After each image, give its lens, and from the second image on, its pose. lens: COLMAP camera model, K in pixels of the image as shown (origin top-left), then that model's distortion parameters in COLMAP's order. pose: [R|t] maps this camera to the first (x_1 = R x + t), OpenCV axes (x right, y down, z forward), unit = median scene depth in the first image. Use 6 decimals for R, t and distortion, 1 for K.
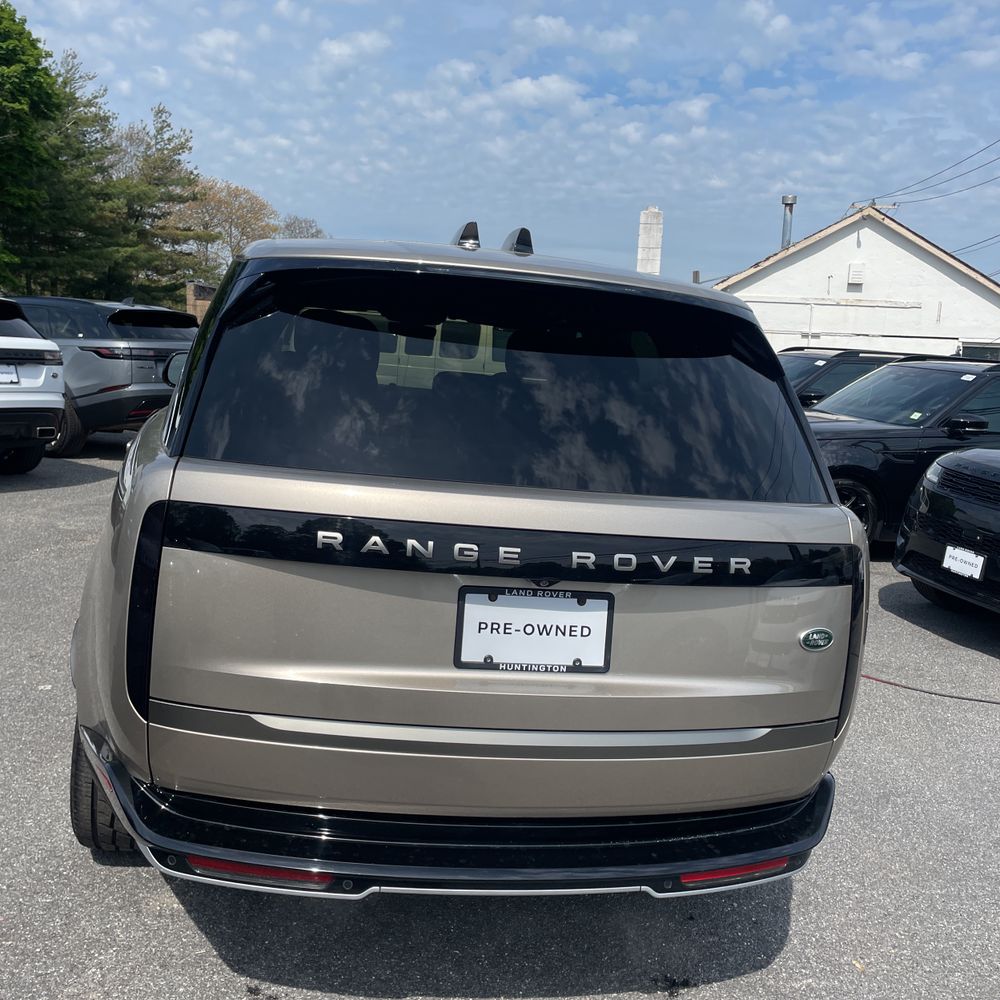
lens RADIAL K [[1016.7, 0, 500.0], [0, 1016.7, 500.0], [0, 0, 1]] dist [0.094833, -0.120487]
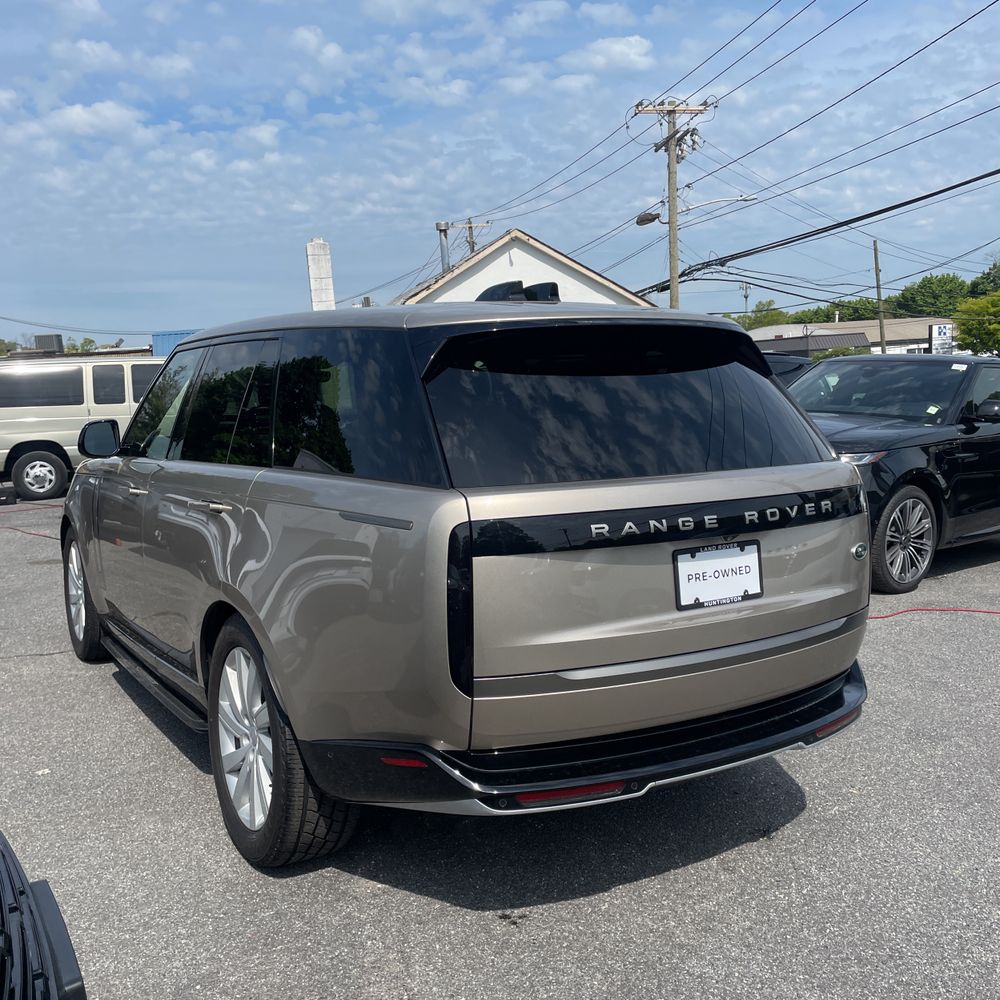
lens RADIAL K [[1016.7, 0, 500.0], [0, 1016.7, 500.0], [0, 0, 1]] dist [0.094833, -0.120487]
pose [[0.924274, -0.151114, 0.350545, -0.578543], [0.158515, 0.987327, 0.007668, -0.023883], [-0.347262, 0.048480, 0.936514, -0.161159]]
